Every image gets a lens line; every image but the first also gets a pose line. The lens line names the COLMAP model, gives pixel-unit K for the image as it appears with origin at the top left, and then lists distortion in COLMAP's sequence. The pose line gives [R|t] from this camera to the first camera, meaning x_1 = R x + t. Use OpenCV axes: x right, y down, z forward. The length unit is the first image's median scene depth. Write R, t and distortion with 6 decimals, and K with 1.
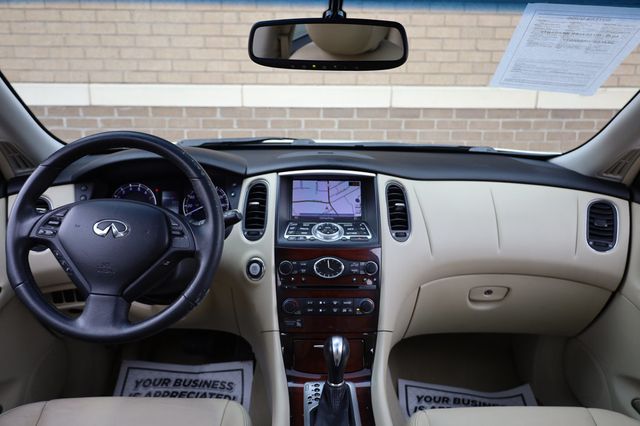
lens RADIAL K [[473.0, 0, 320.0], [0, 473.0, 213.0], [0, 0, 1]] dist [0.003009, 0.000790]
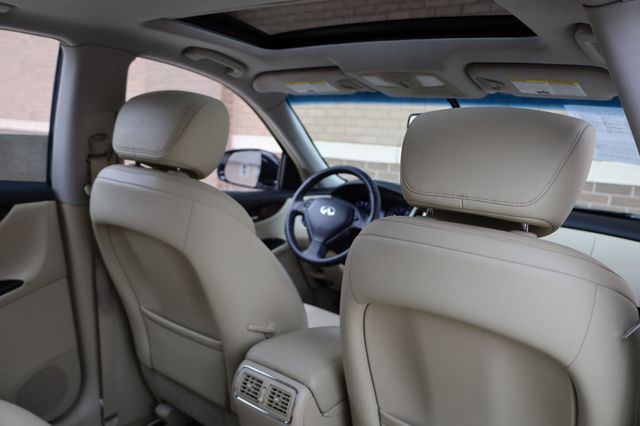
lens RADIAL K [[541.1, 0, 320.0], [0, 541.1, 213.0], [0, 0, 1]] dist [0.002424, -0.002268]
pose [[0.776343, 0.128962, -0.616976, 0.711337], [-0.226326, 0.970602, -0.081908, 0.177481], [0.588275, 0.203227, 0.782708, -0.607473]]
